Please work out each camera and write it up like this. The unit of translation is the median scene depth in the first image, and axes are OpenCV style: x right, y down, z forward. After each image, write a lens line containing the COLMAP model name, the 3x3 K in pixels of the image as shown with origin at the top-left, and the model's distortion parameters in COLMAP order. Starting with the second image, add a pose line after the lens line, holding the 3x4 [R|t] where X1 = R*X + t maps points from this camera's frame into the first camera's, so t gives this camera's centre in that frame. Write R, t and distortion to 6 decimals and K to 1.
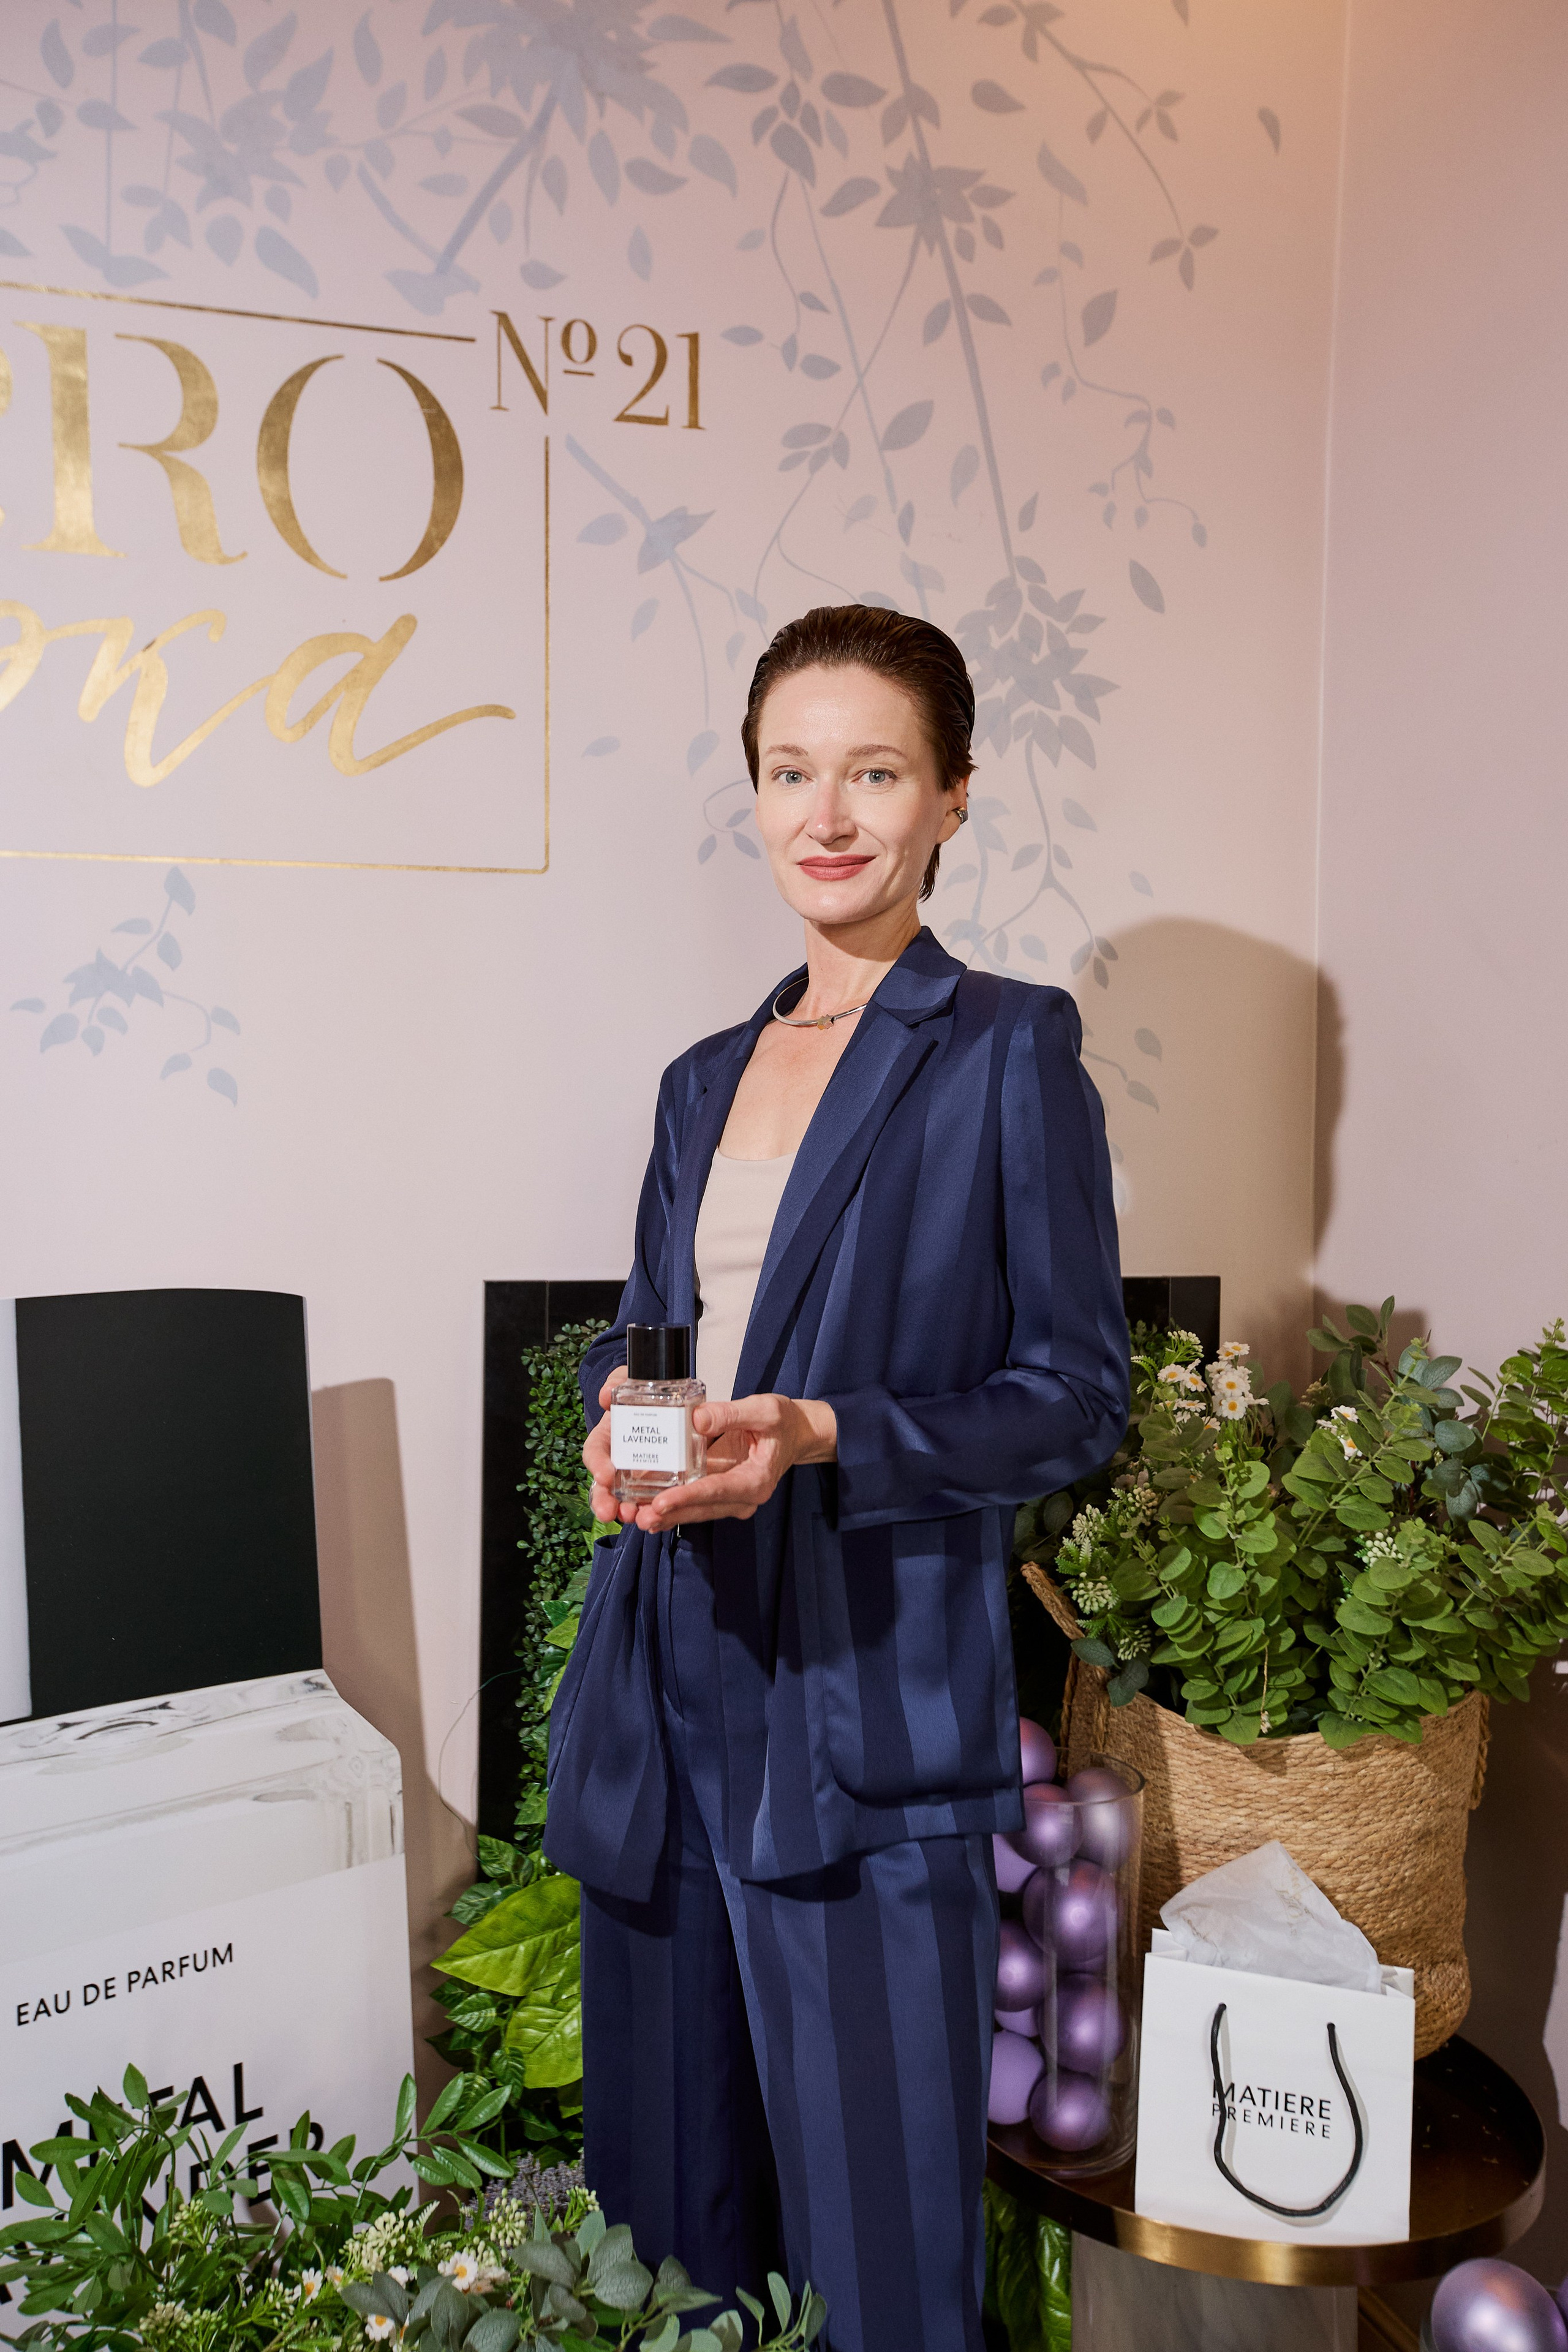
lens RADIAL K [[2219.3, 0, 779.6], [0, 2219.3, 1172.7], [0, 0, 1]] dist [0.063440, 0.111864]
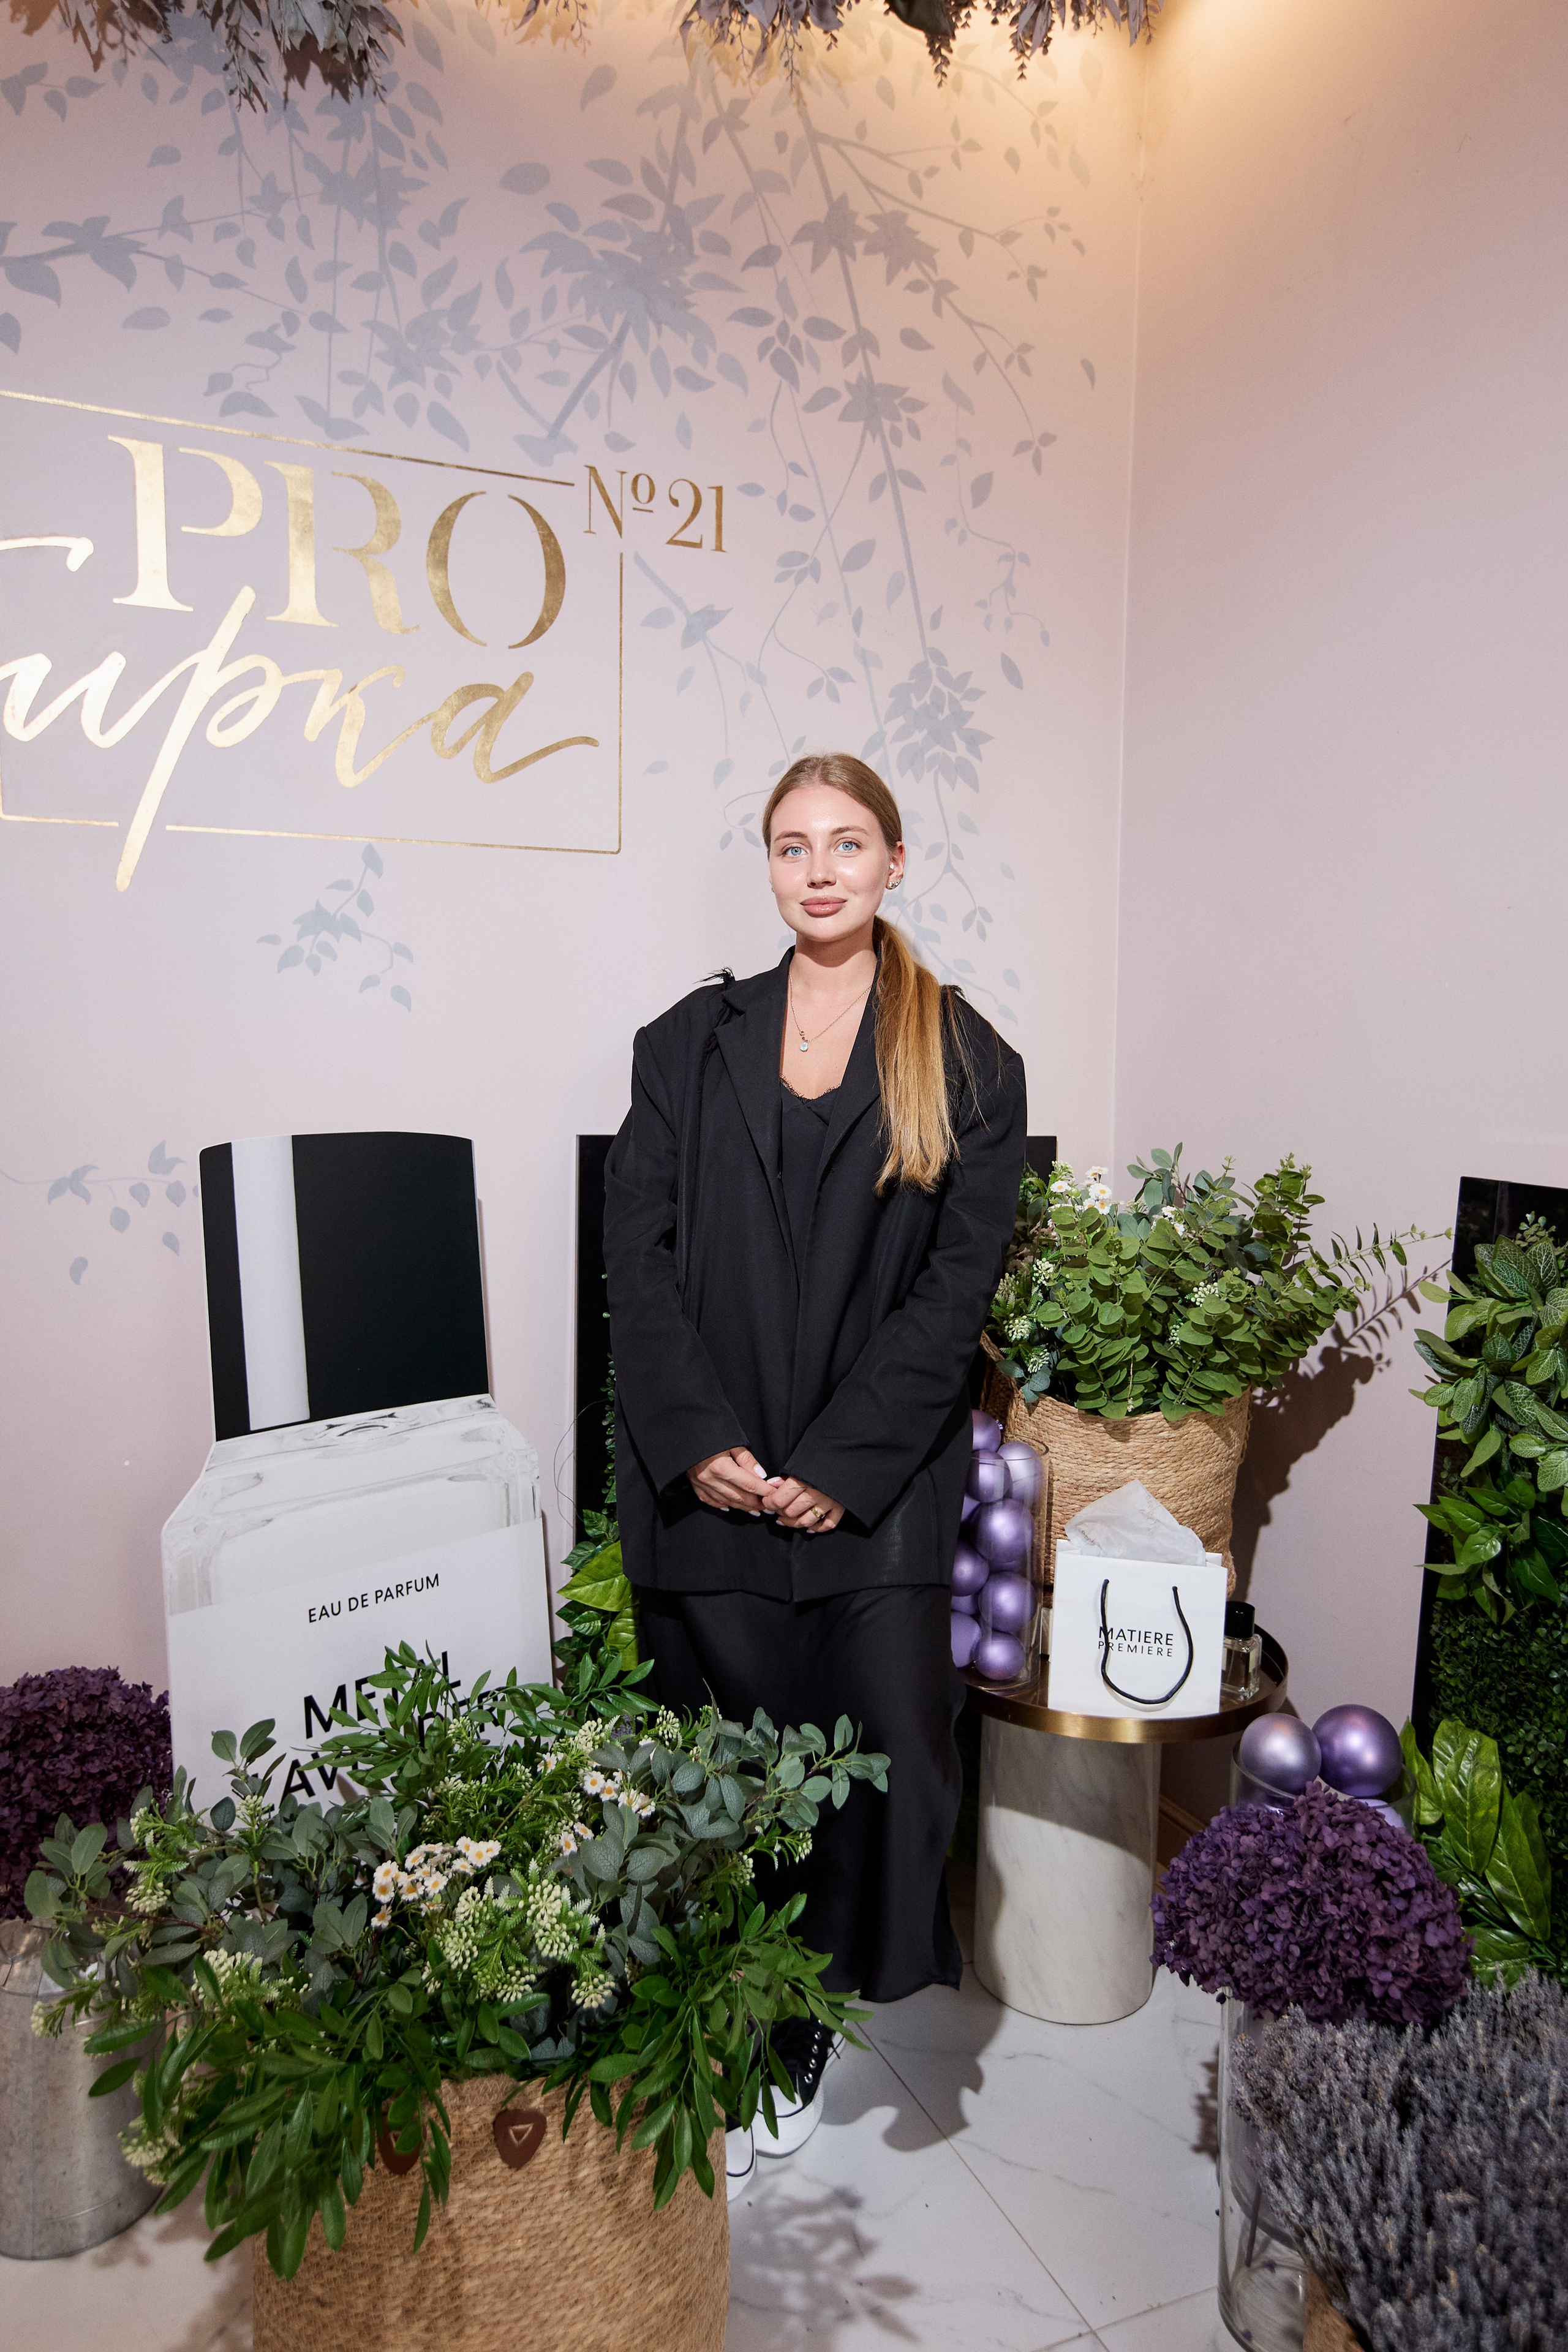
lens RADIAL K [[1602.1, 0, 777.0], [0, 1602.1, 1168.2], [0, 0, 1]] dist [-0.004888, 0.063726]
pose [[0.993528, -0.005470, 0.113457, -0.128331], [0.002147, 0.999566, 0.029389, 0.041606], [-0.113568, -0.028955, 0.993108, -0.058390]]
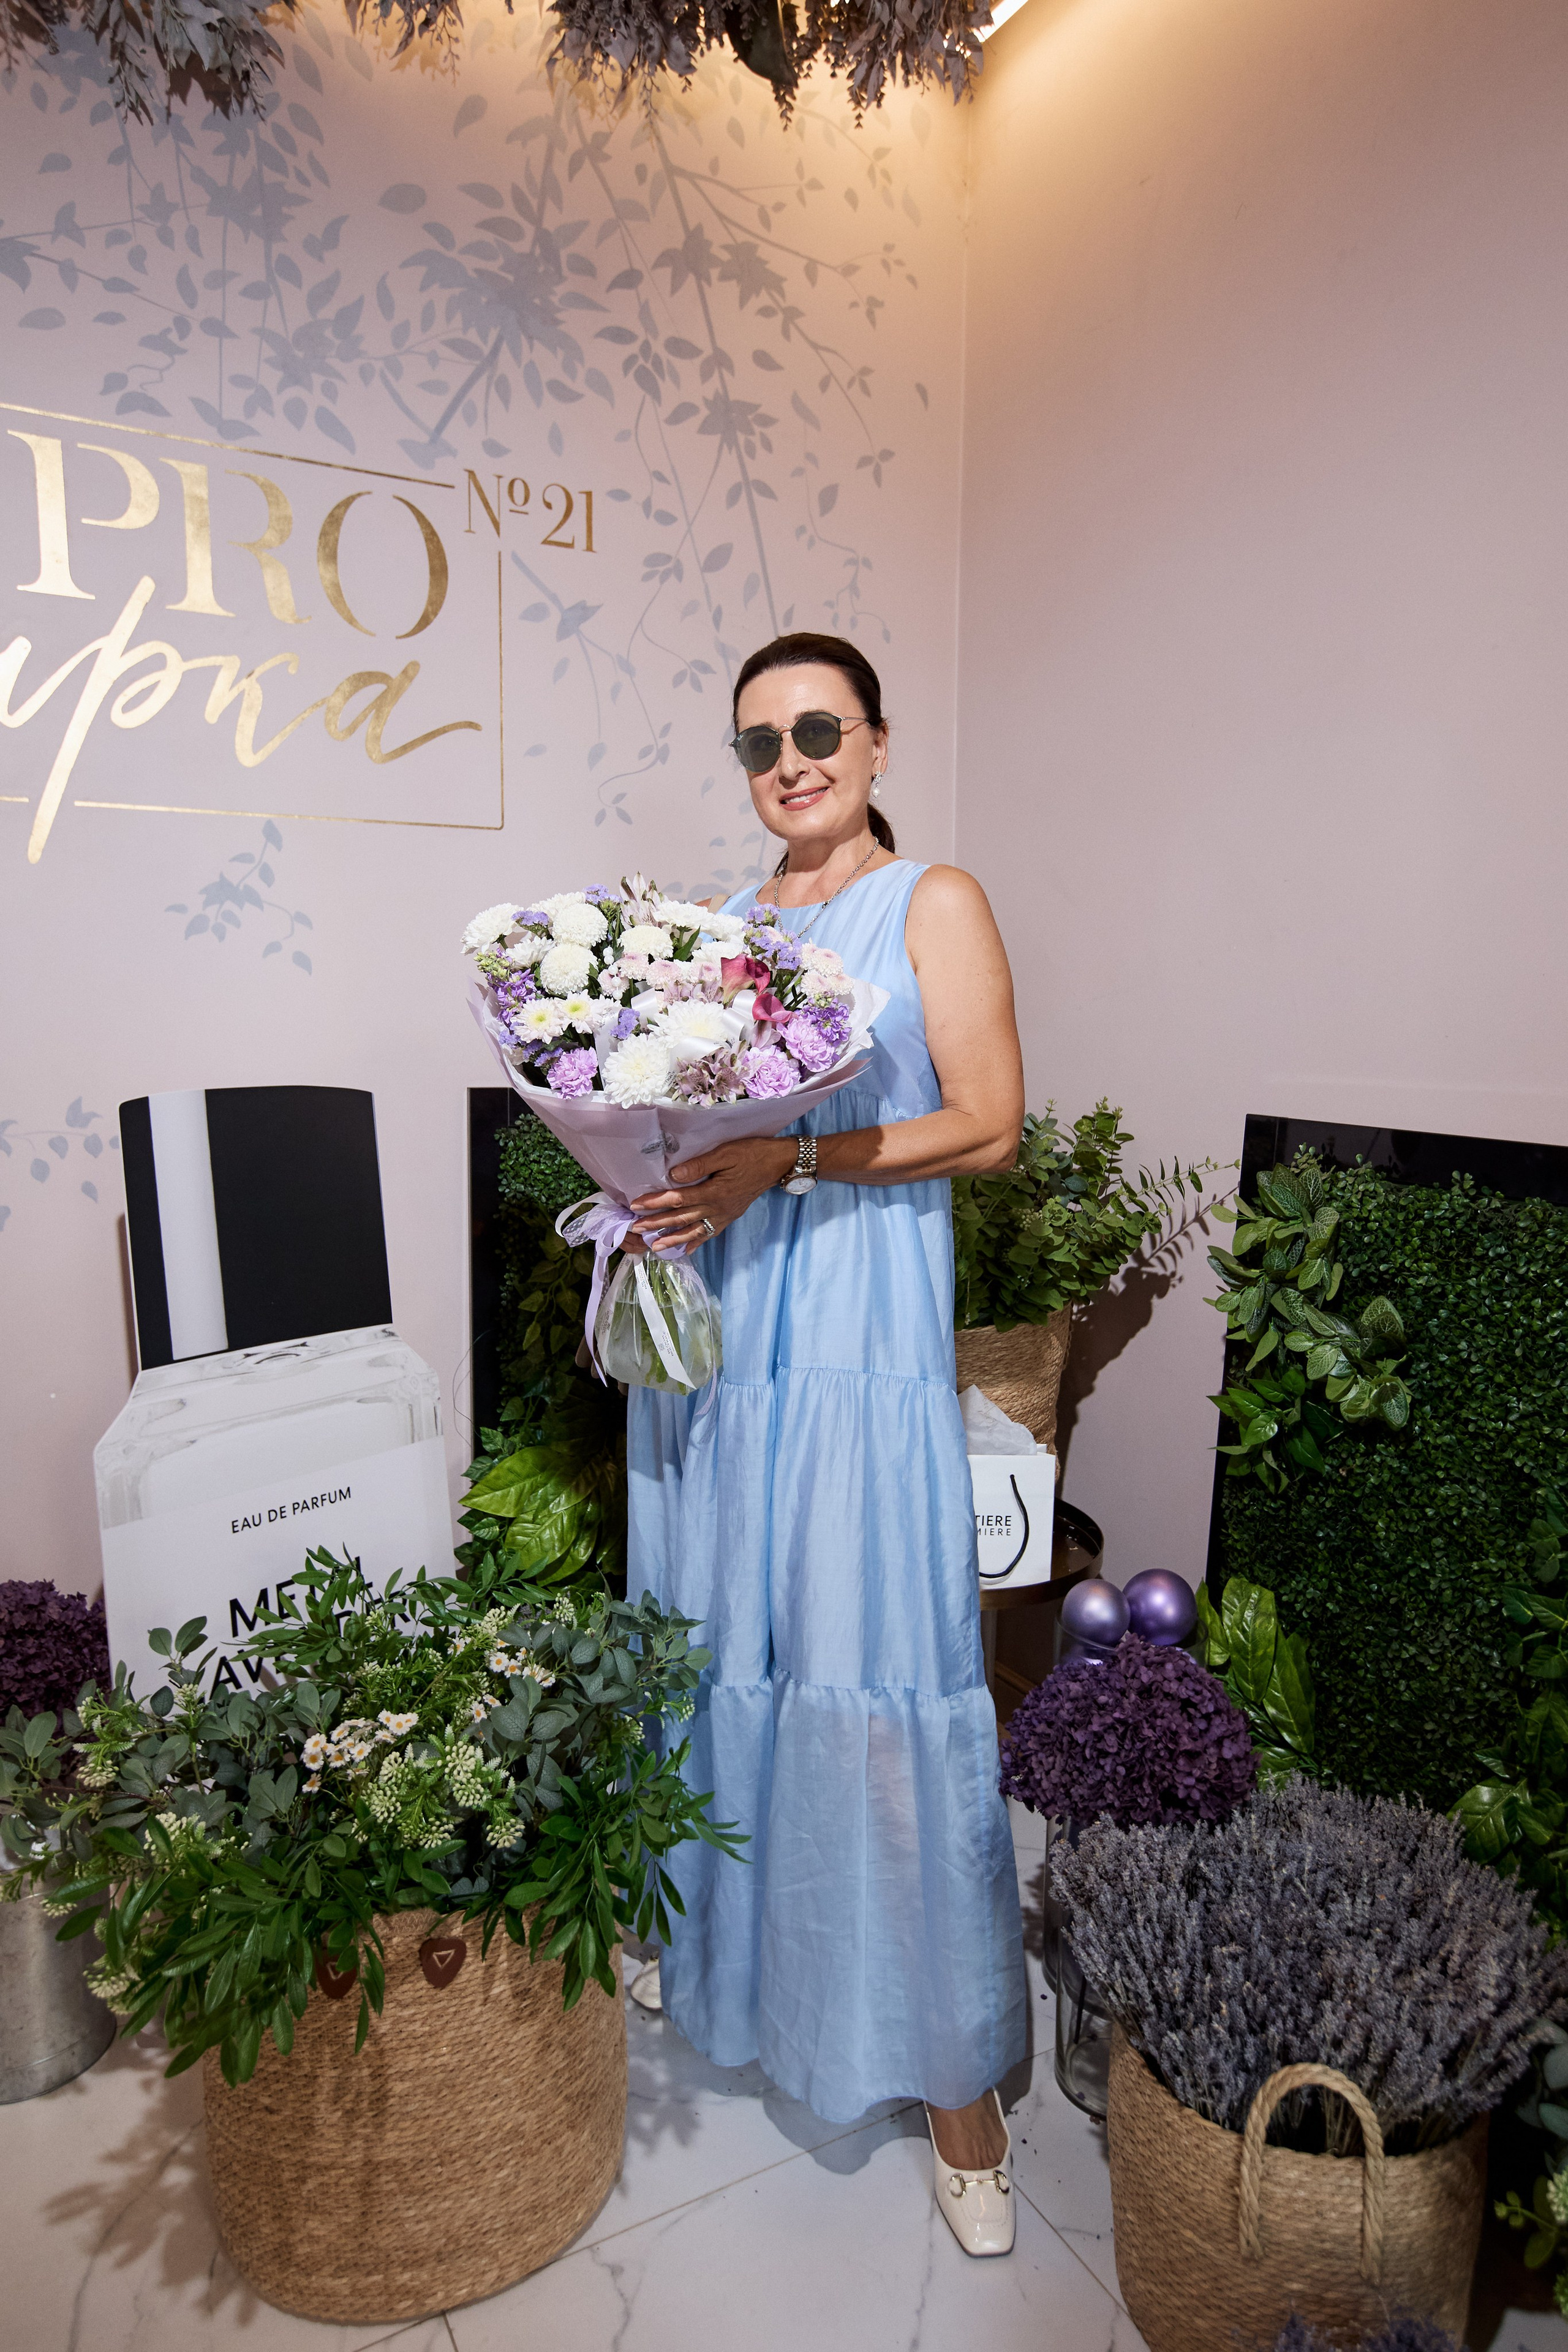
lens RADIAL K [[1489.3, 0, 777.4], [0, 1489.3, 1169.6], [0, 0, 1]] dist [-0.014069, 0.052005]
pose [[0.979539, -0.024232, 0.199788, -0.137256], [0.012281, 0.998072, 0.060841, 0.046917], [-0.200877, -0.057142, 0.977948, -0.094472]]
